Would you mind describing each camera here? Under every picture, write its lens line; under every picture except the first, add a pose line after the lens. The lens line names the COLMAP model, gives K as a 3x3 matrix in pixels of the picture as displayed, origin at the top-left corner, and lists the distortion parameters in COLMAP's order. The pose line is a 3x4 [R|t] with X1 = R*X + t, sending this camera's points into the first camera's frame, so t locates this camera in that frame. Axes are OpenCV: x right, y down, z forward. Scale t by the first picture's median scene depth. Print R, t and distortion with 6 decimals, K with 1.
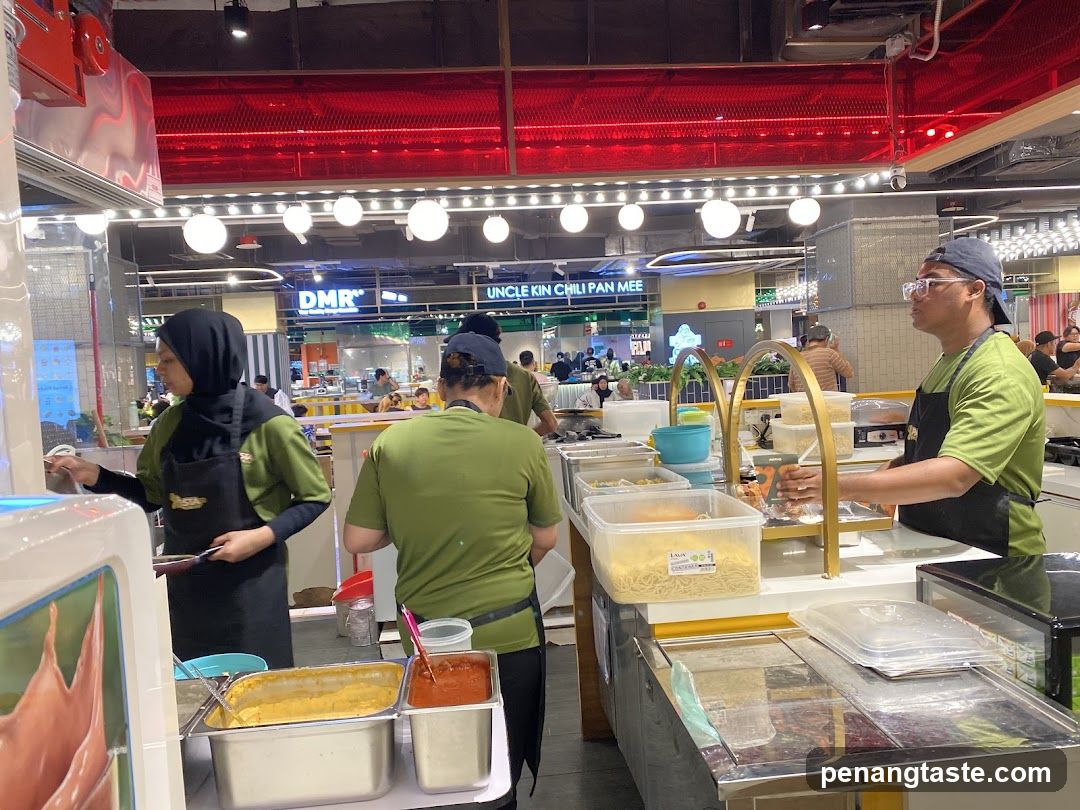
lens RADIAL K [[811.5, 0, 511.5], [0, 811.5, 387.6], [0, 0, 1]] dist [0.008233, -0.004672]
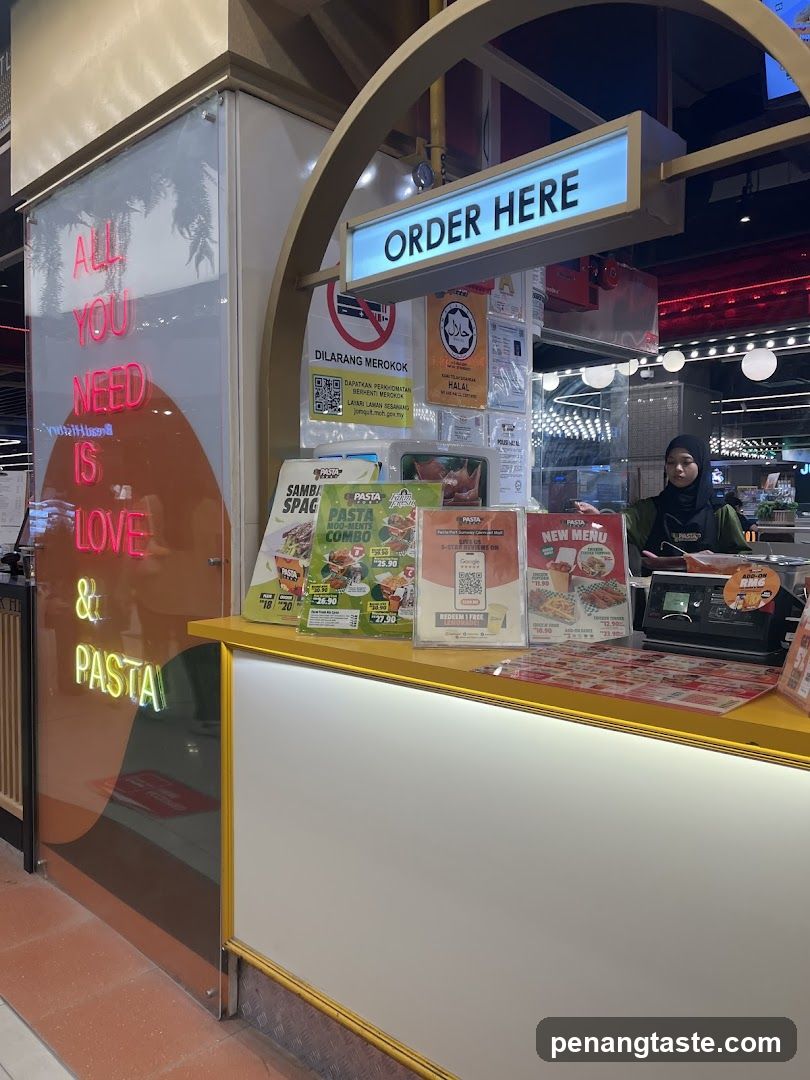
lens RADIAL K [[811.5, 0, 429.4], [0, 811.5, 532.2], [0, 0, 1]] dist [0.008233, -0.004672]
pose [[0.666876, 0.071508, -0.741730, 0.160226], [-0.058479, 0.997337, 0.043574, 0.028966], [0.742870, 0.014317, 0.669282, -0.138240]]
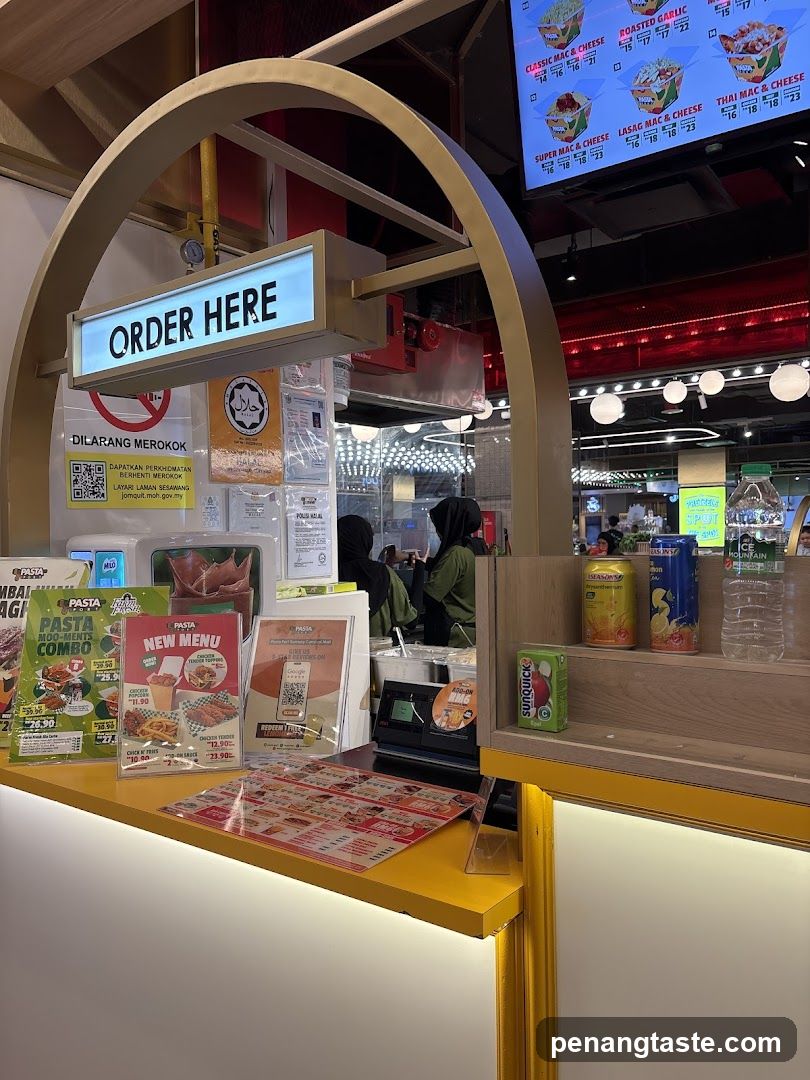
lens RADIAL K [[811.5, 0, 430.0], [0, 811.5, 521.1], [0, 0, 1]] dist [0.008233, -0.004672]
pose [[0.756912, 0.022145, -0.653141, 0.181692], [-0.036753, 0.999286, -0.008712, 0.006277], [0.652482, 0.030599, 0.757186, -0.102718]]
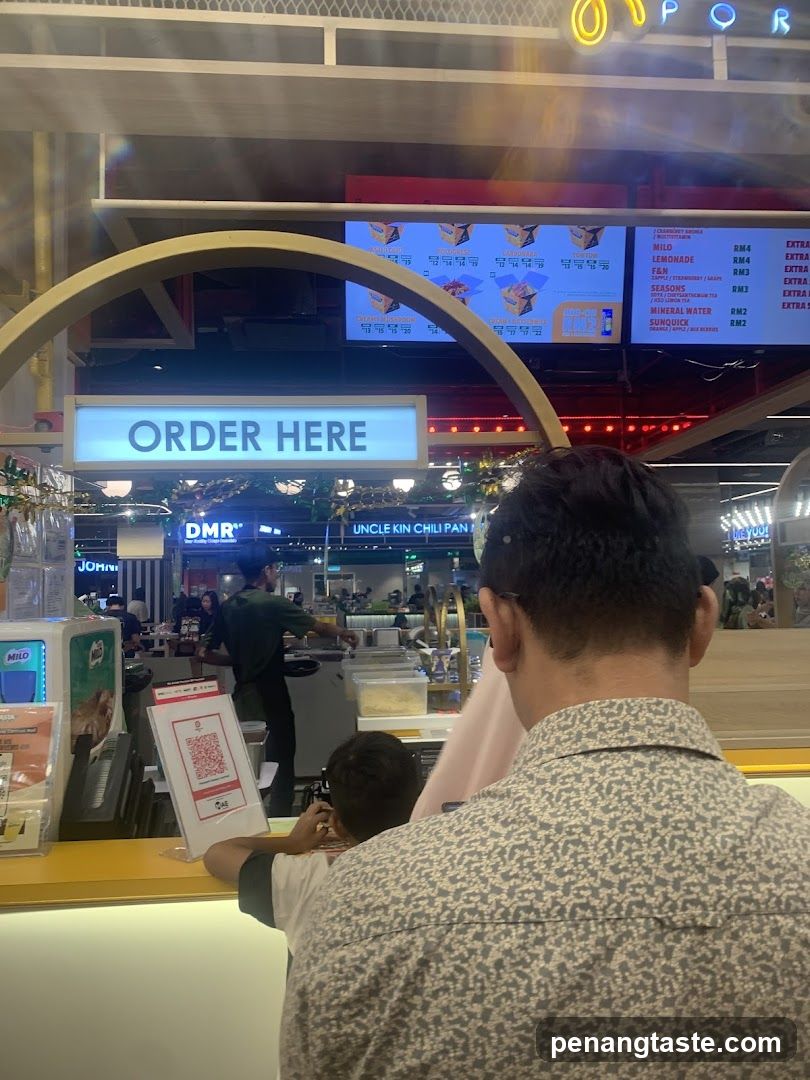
lens RADIAL K [[811.5, 0, 393.0], [0, 811.5, 520.6], [0, 0, 1]] dist [0.008233, -0.004672]
pose [[0.999487, 0.031795, -0.003757, 0.052912], [-0.032016, 0.992228, -0.120246, 0.007753], [-0.000095, 0.120304, 0.992737, -0.209359]]
